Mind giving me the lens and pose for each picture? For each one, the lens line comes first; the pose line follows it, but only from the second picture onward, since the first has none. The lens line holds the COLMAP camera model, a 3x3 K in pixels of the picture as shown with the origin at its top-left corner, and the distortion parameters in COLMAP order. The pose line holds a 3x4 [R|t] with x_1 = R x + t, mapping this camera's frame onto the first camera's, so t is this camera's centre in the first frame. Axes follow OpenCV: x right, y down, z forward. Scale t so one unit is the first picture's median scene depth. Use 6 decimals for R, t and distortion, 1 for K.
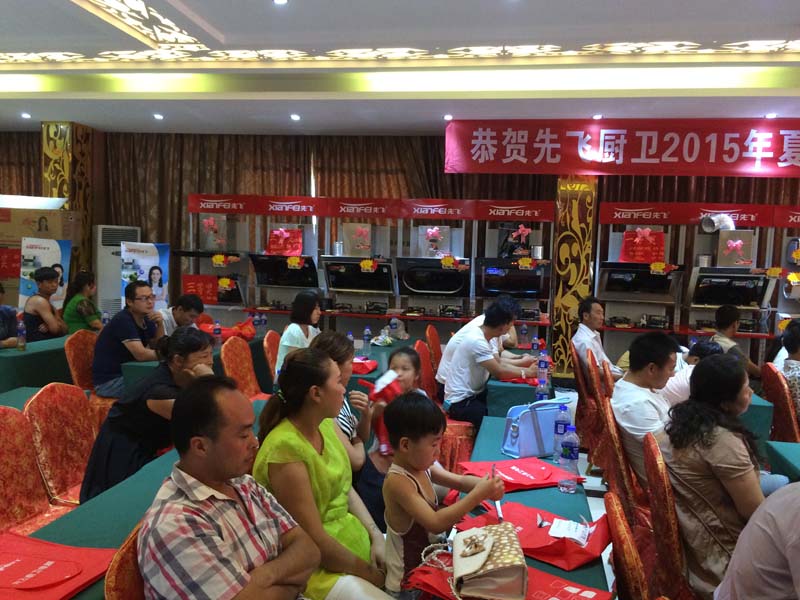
lens RADIAL K [[745.4, 0, 398.6], [0, 745.4, 322.3], [0, 0, 1]] dist [0.075523, -0.173130]
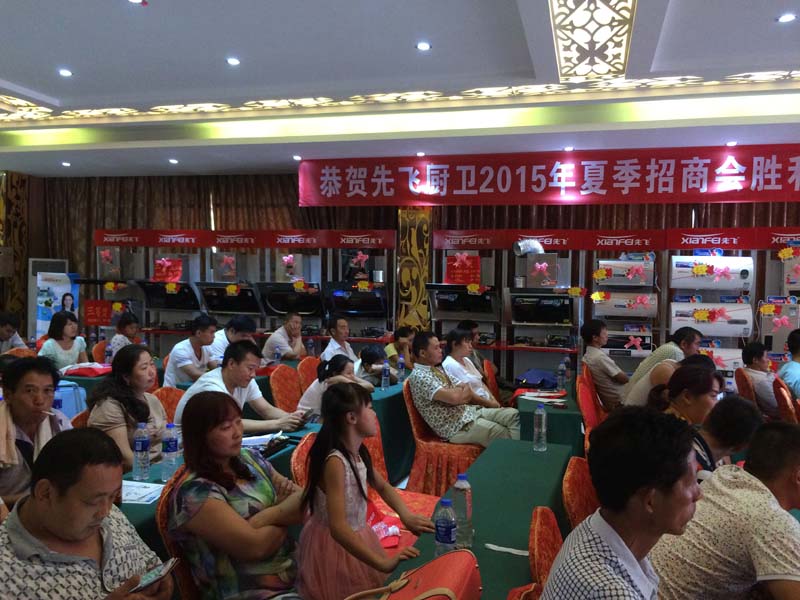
lens RADIAL K [[721.7, 0, 400.0], [0, 721.7, 300.0], [0, 0, 1]] dist [0.010508, -0.007154]
pose [[0.995562, -0.010029, -0.093574, 0.312903], [0.003660, 0.997680, -0.067979, 0.013540], [0.094039, 0.067335, 0.993289, -0.047372]]
